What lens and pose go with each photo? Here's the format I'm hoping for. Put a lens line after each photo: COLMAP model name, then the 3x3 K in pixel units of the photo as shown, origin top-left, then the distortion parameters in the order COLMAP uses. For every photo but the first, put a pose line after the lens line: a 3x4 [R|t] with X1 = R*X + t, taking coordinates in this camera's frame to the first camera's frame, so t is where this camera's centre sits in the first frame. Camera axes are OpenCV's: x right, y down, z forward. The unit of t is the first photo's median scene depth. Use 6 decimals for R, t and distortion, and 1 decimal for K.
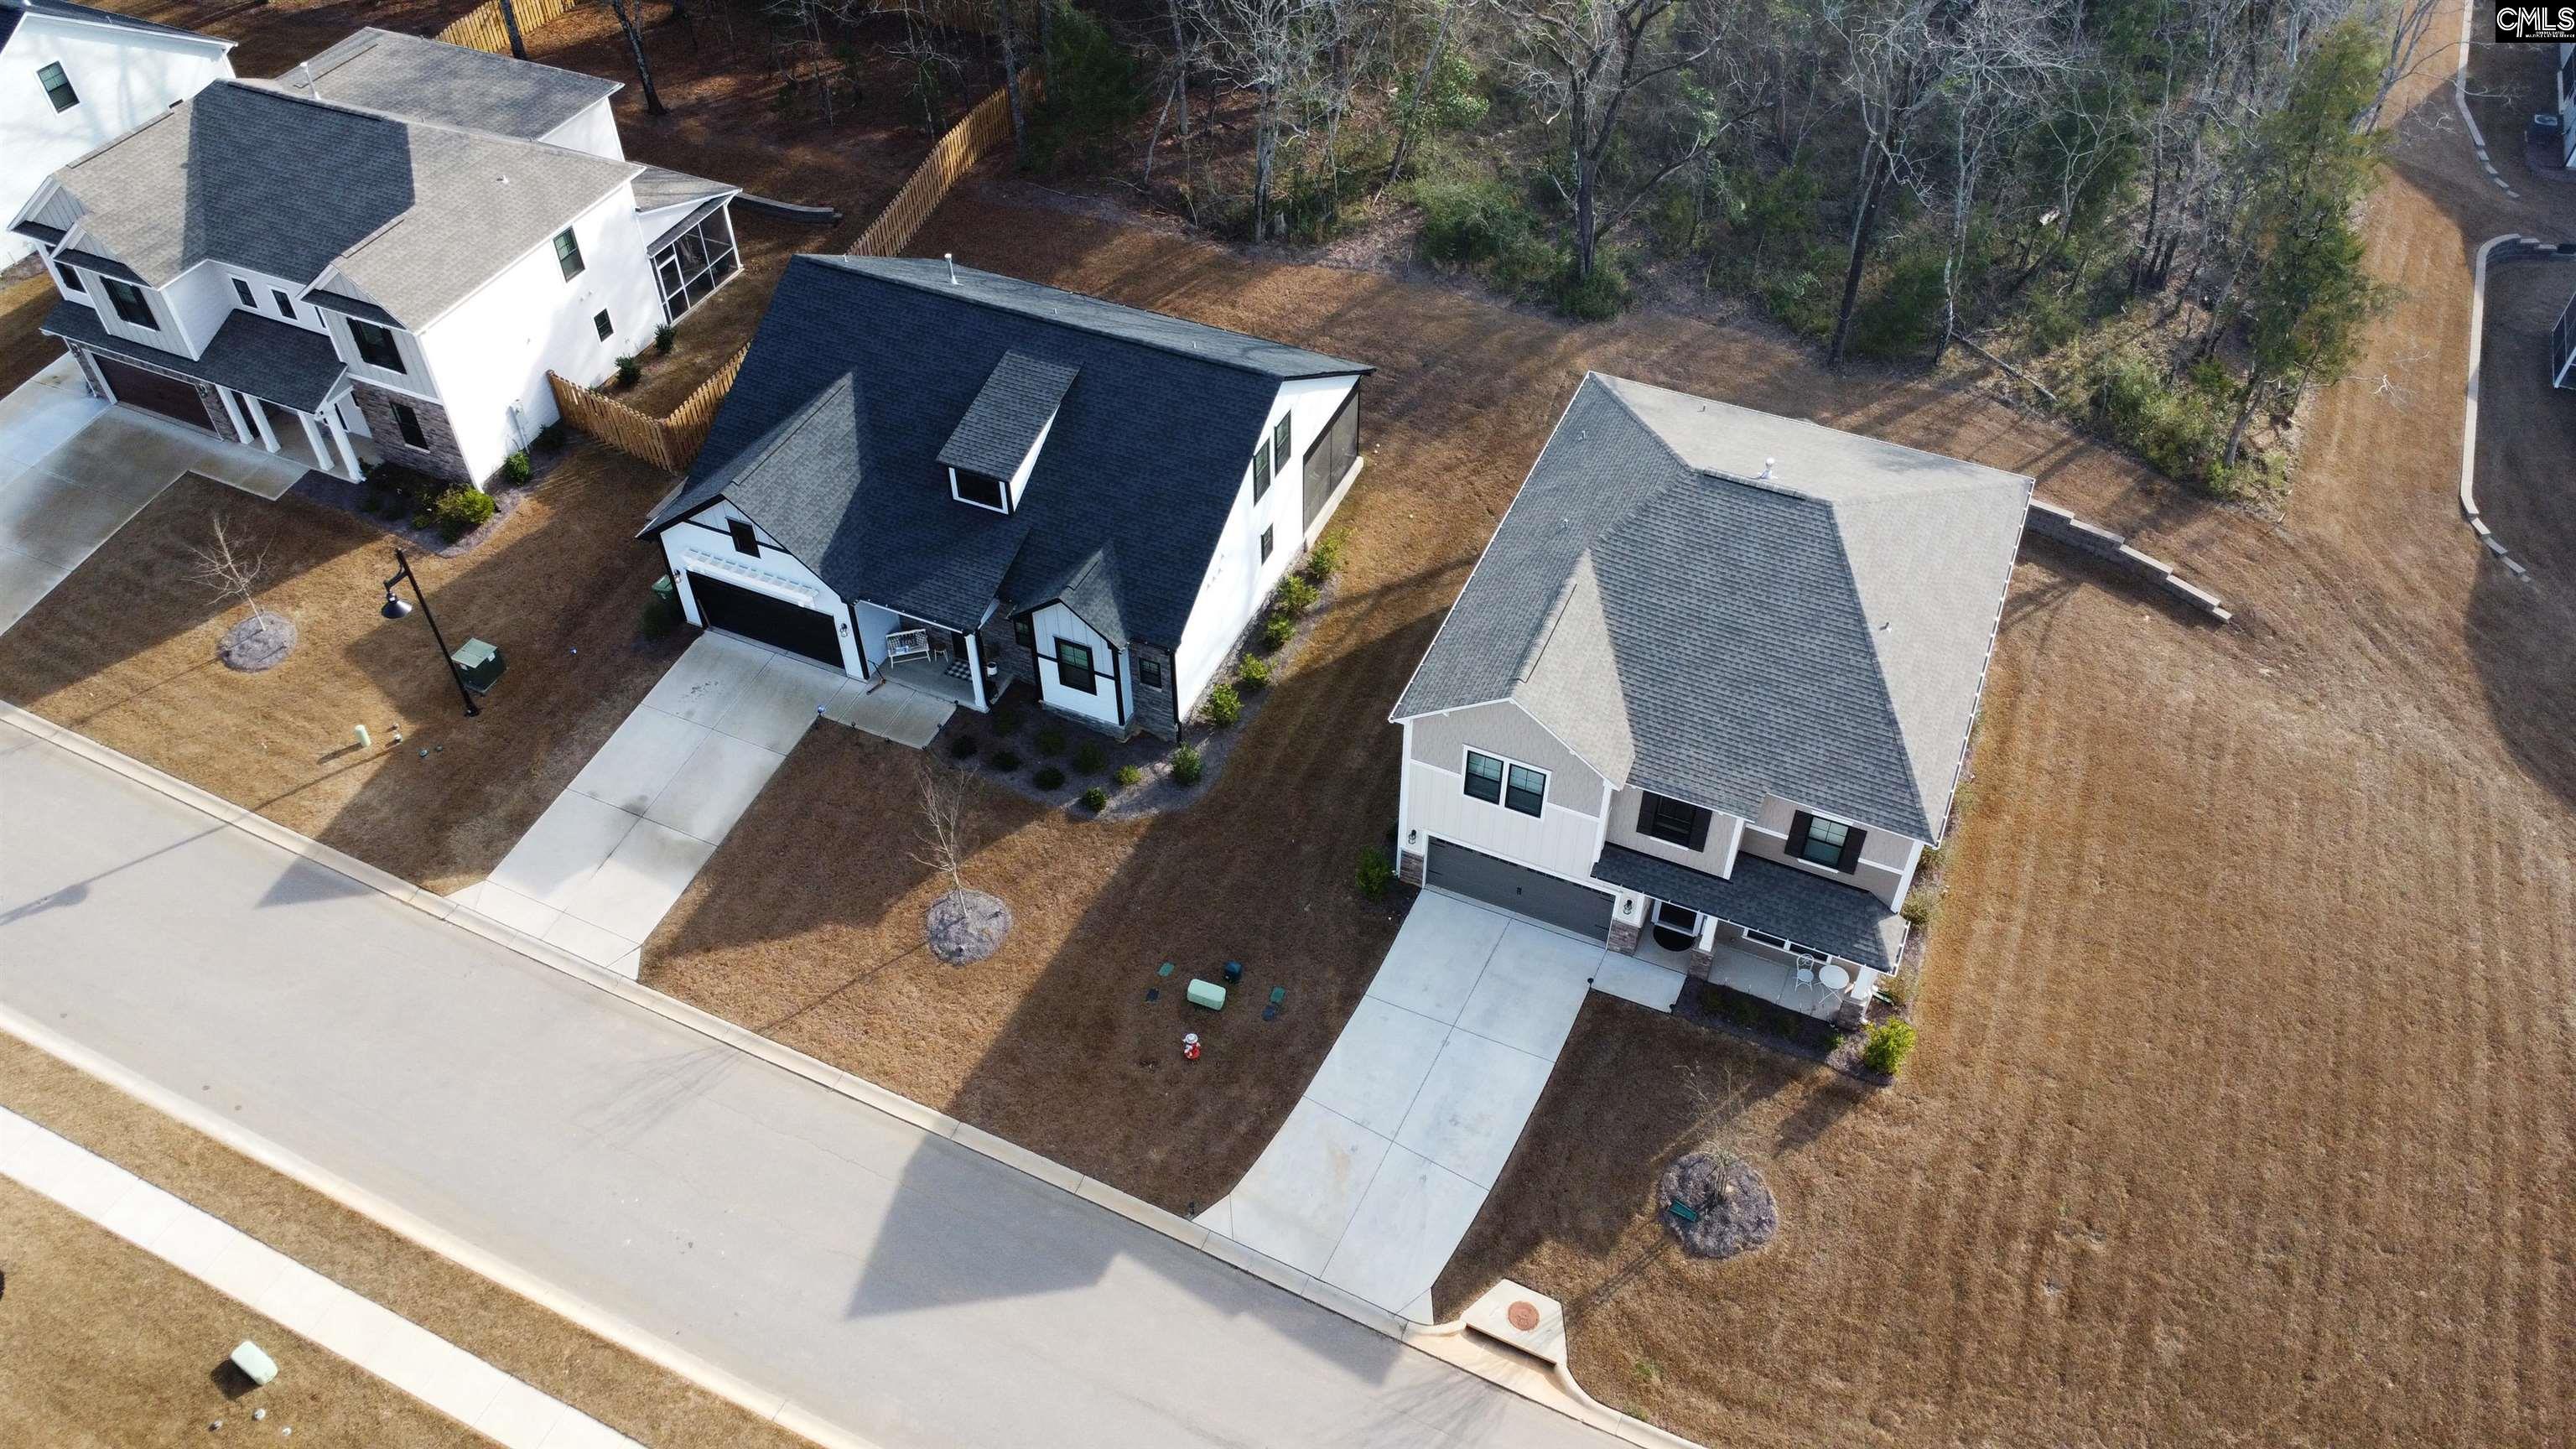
lens RADIAL K [[1844.2, 0, 1288.0], [0, 1844.2, 724.5], [0, 0, 1]] dist [-0.030333, 0.000728]
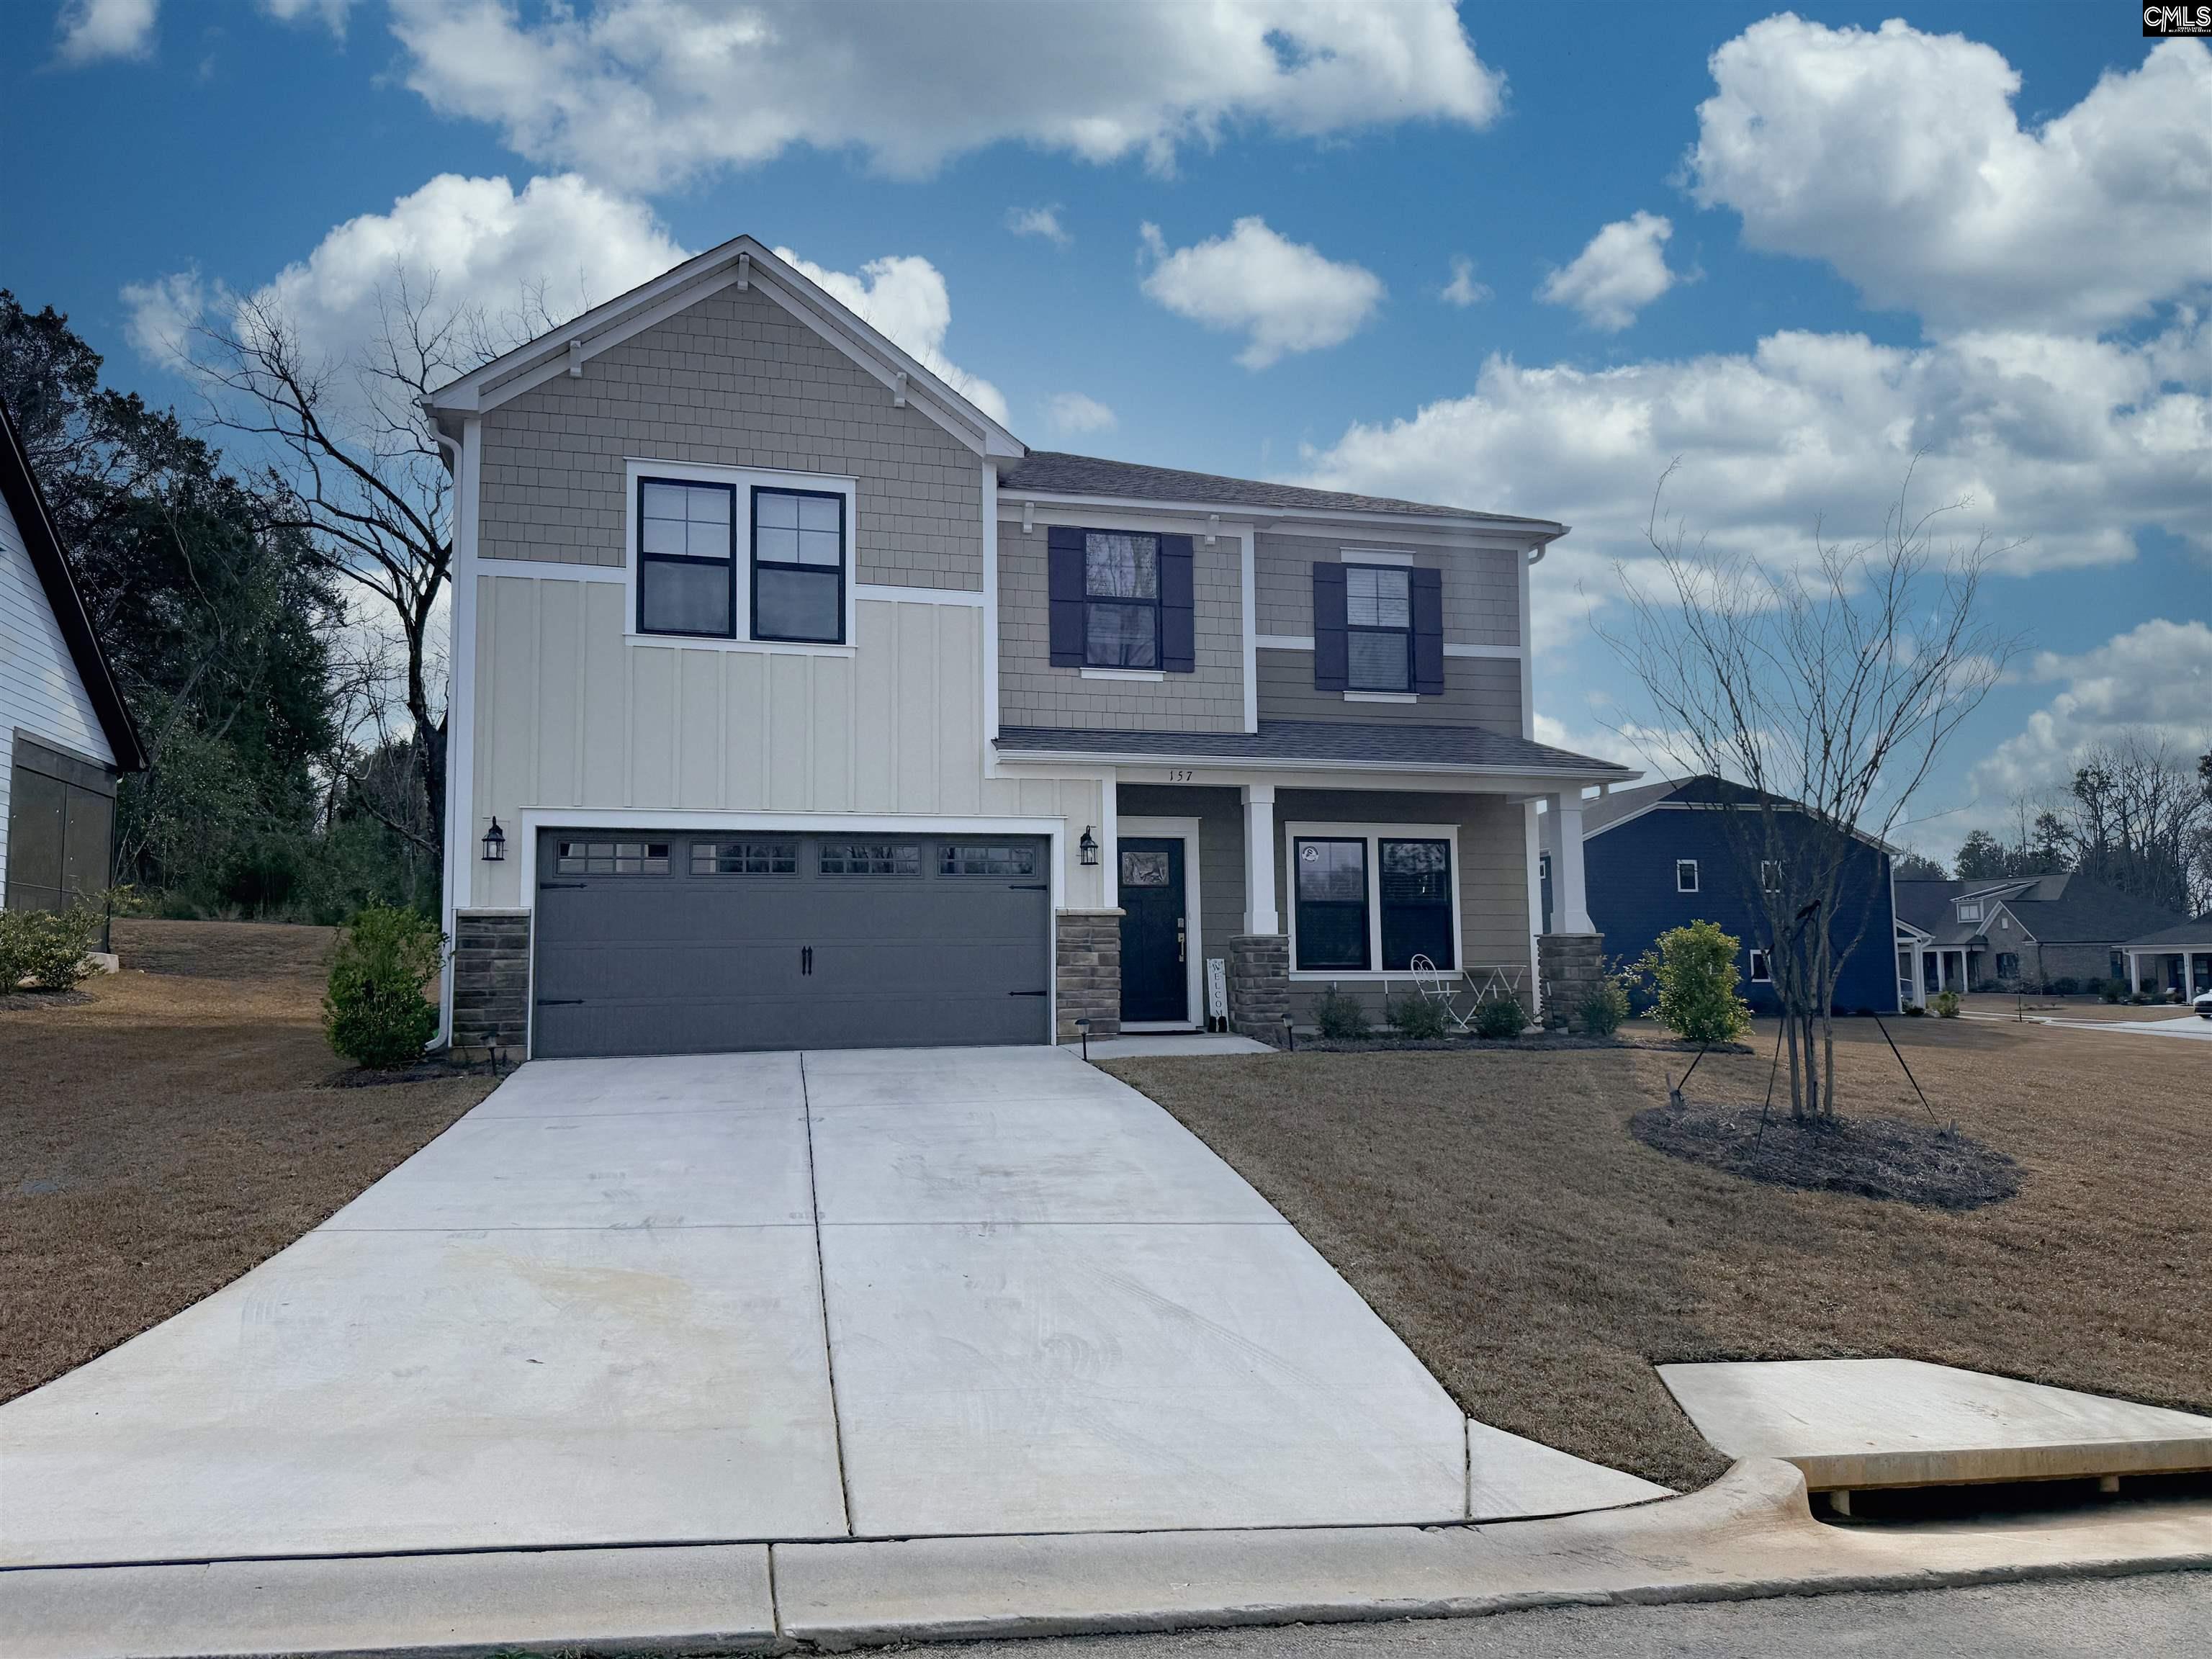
lens RADIAL K [[1543.4, 0, 1106.0], [0, 1543.4, 829.5], [0, 0, 1]] dist [0.132278, -0.000303]
pose [[0.772184, 0.055806, 0.632944, -0.035225], [0.456590, 0.644015, -0.613816, 0.302954], [-0.441880, 0.762975, 0.471817, 0.796115]]
